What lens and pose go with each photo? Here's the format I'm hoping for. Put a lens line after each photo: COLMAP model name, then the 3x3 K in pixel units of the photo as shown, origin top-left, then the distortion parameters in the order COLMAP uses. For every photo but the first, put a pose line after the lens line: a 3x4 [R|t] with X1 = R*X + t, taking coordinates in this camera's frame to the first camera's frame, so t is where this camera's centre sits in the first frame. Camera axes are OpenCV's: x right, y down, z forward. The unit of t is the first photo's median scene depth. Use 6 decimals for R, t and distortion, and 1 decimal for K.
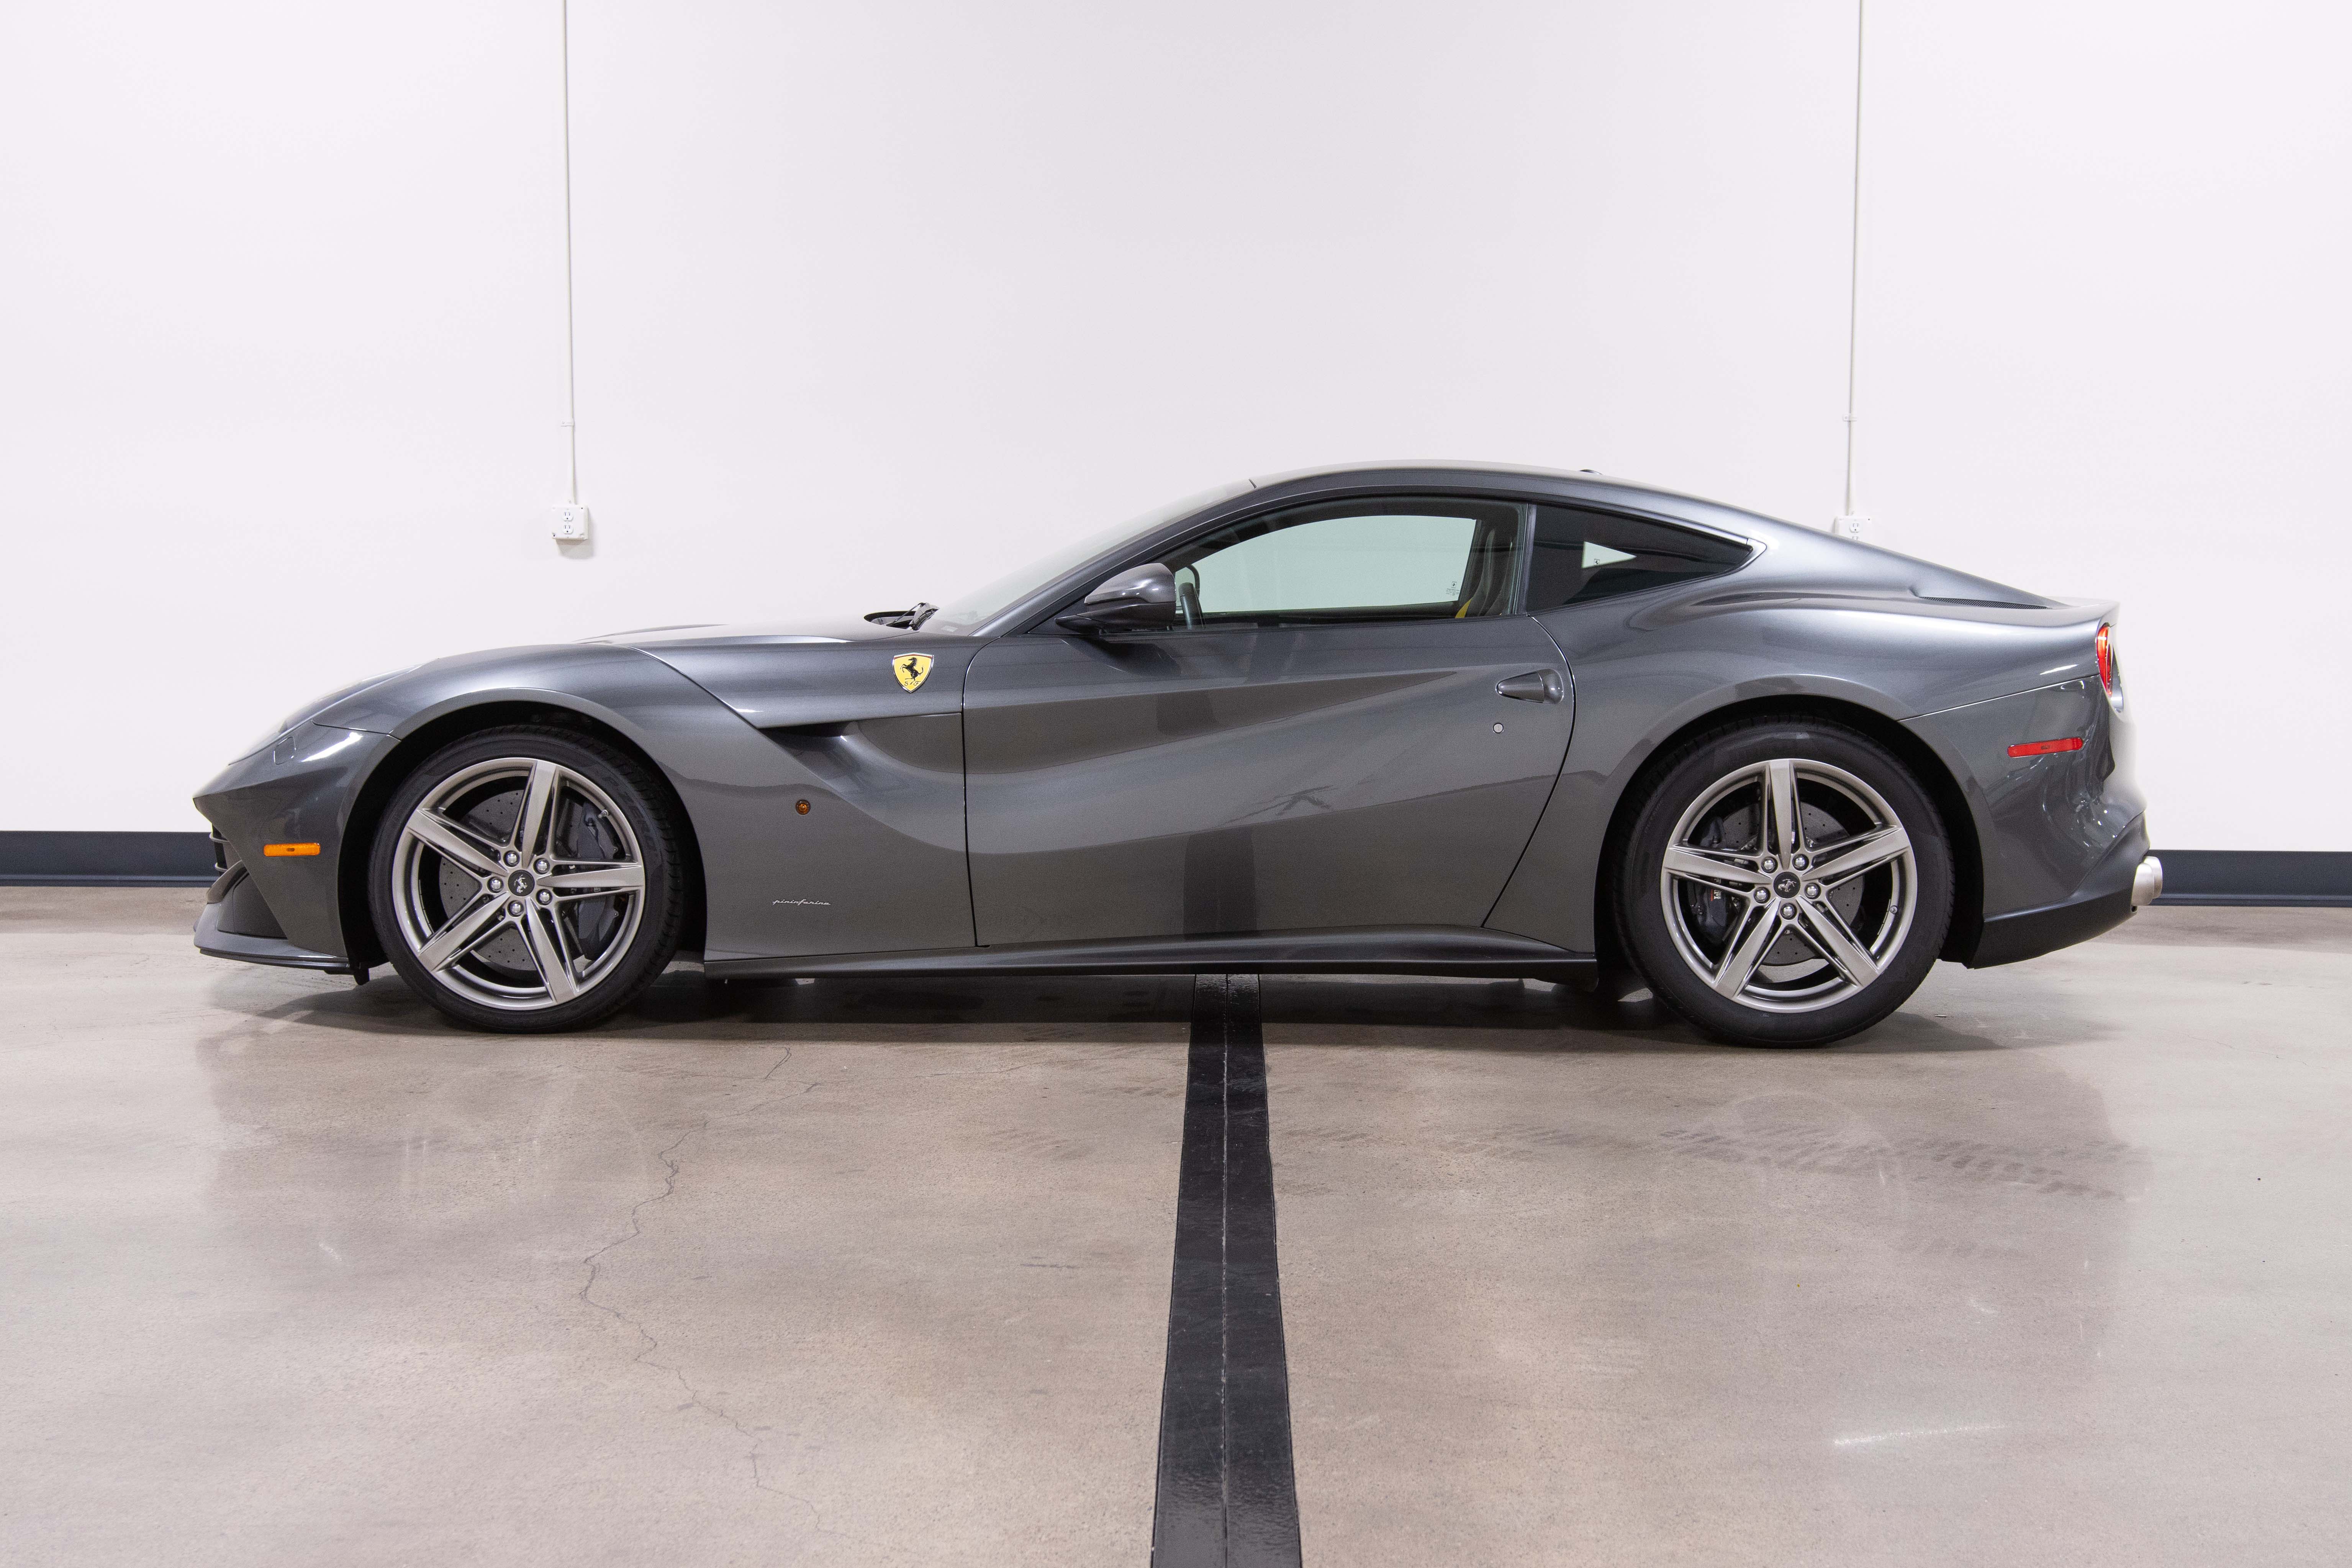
lens RADIAL K [[2710.4, 0, 1170.1], [0, 2710.4, 761.8], [0, 0, 1]] dist [-0.026108, 0.000000]
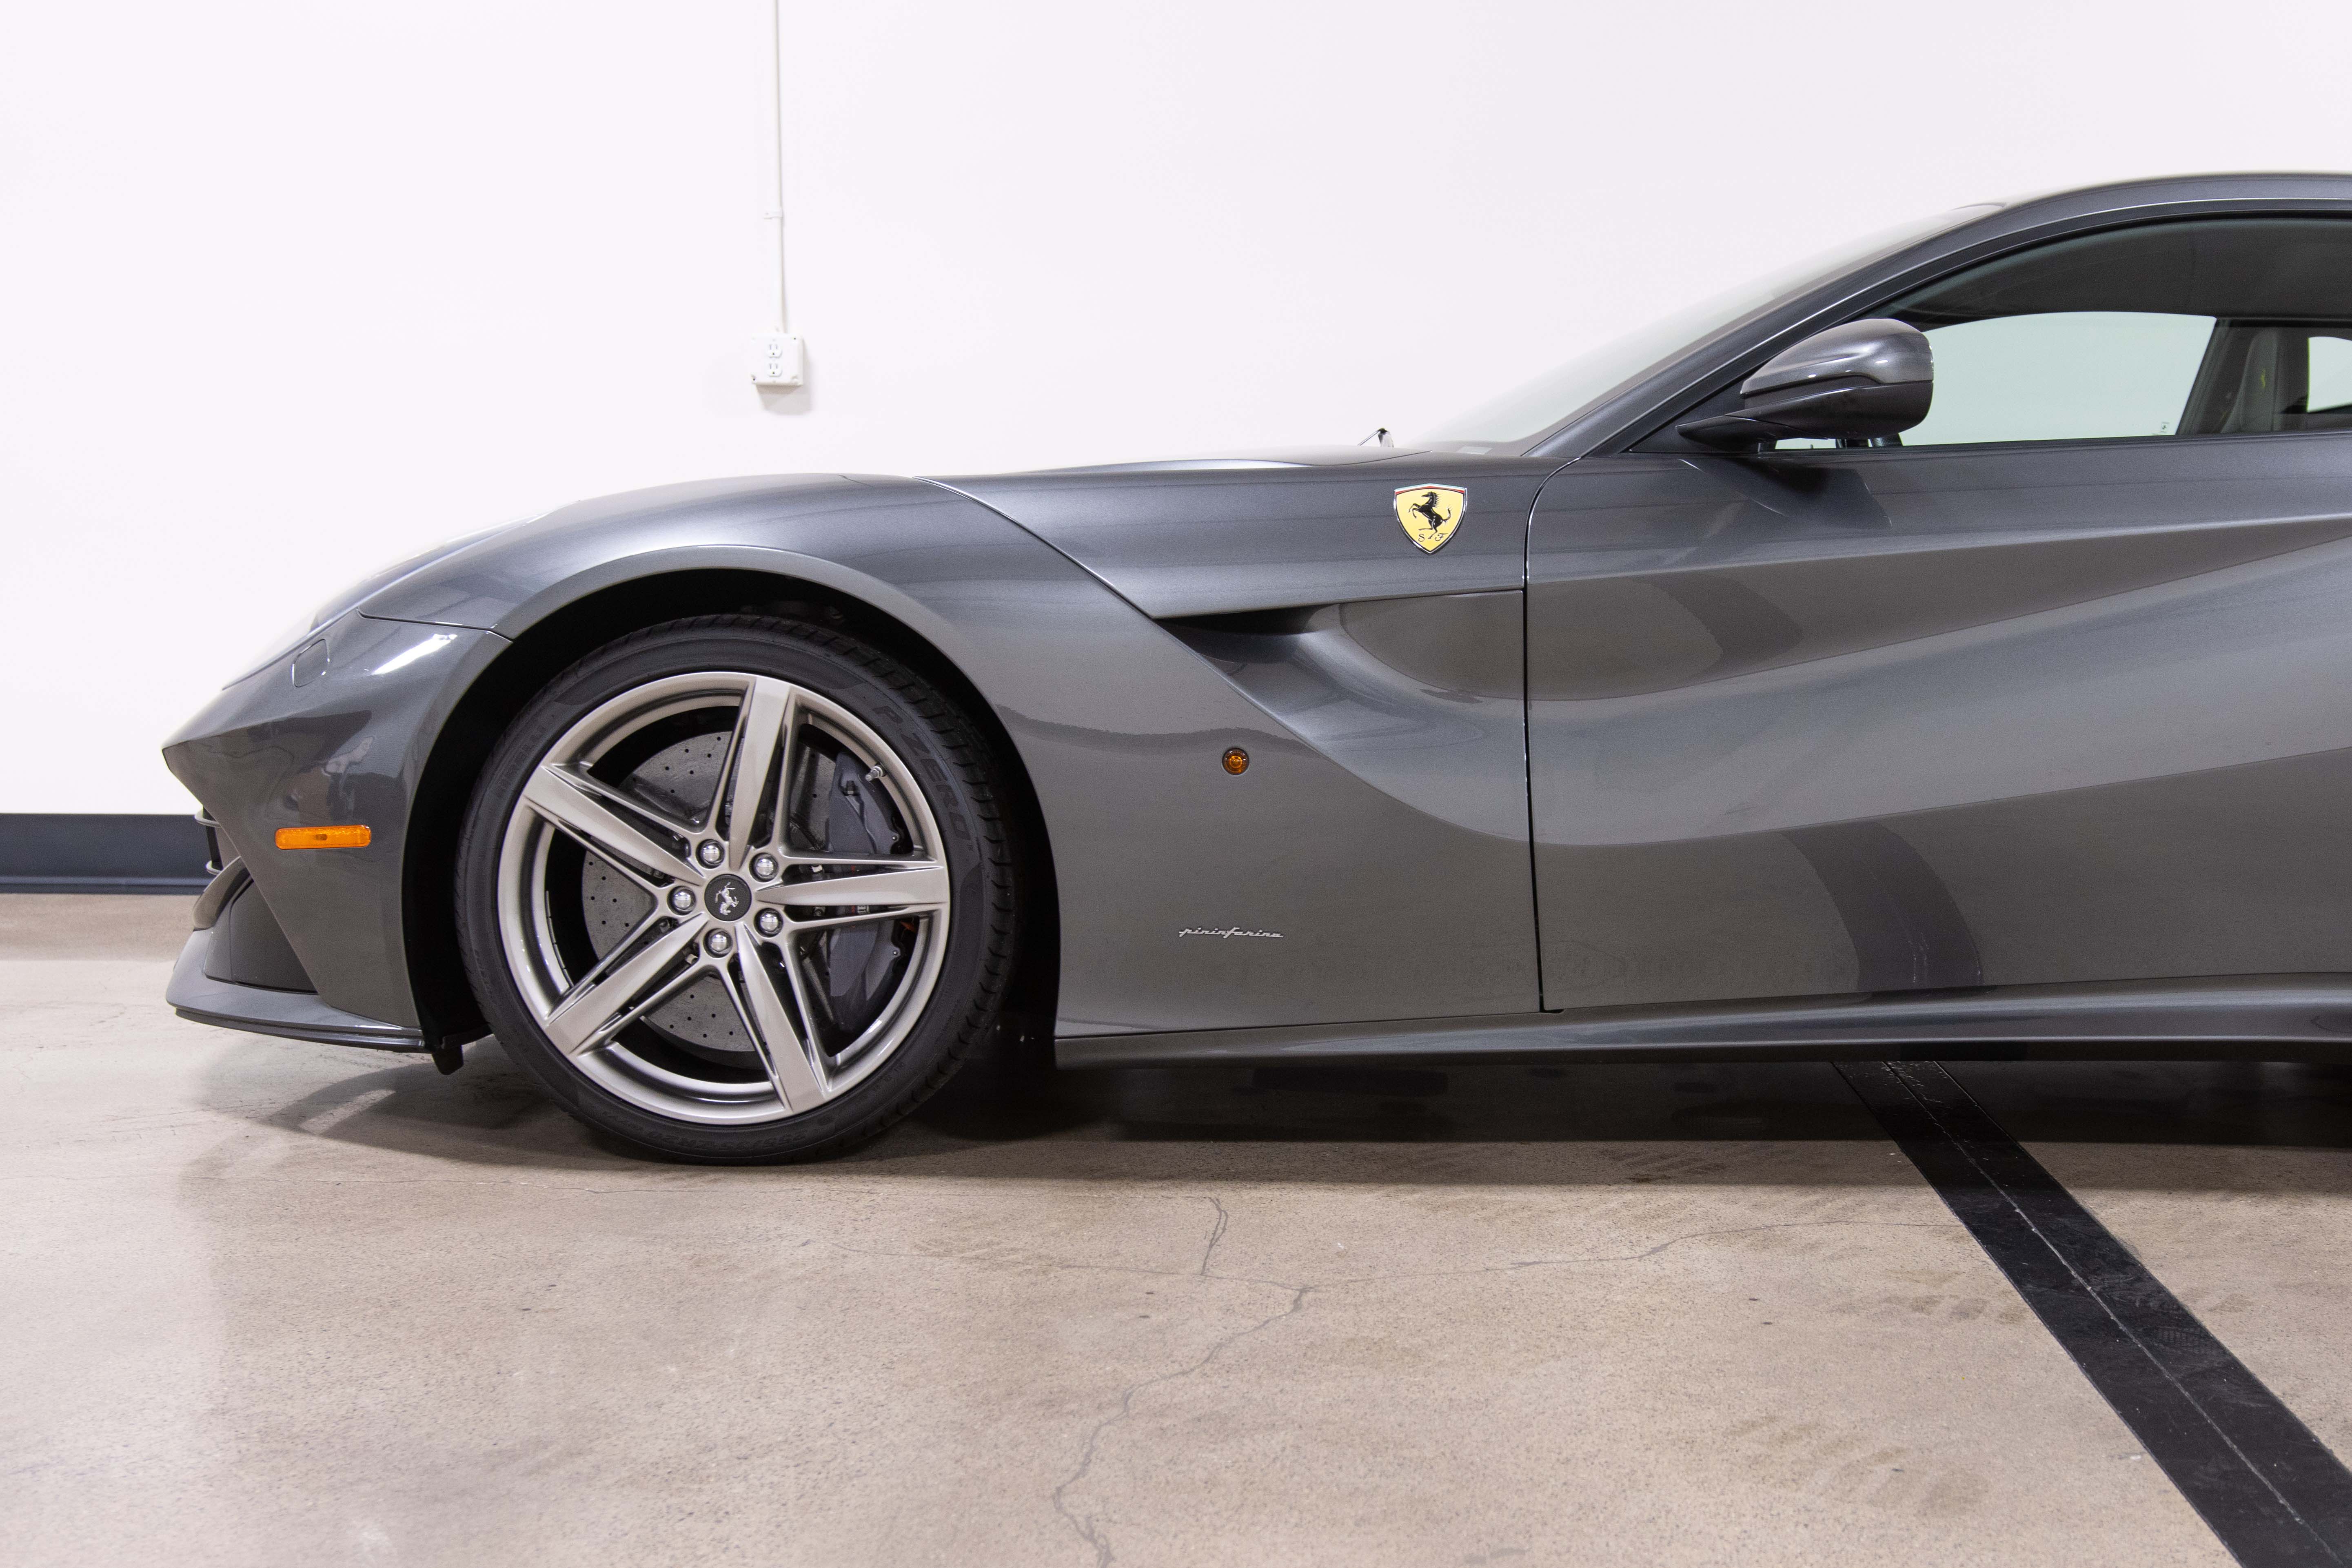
lens RADIAL K [[2421.4, 0, 1187.3], [0, 2421.4, 806.3], [0, 0, 1]] dist [-0.036791, 0.000000]
pose [[0.999696, 0.000540, -0.024664, -0.132412], [-0.000127, 0.999860, 0.016719, 0.017611], [0.024670, -0.016710, 0.999556, 0.502752]]
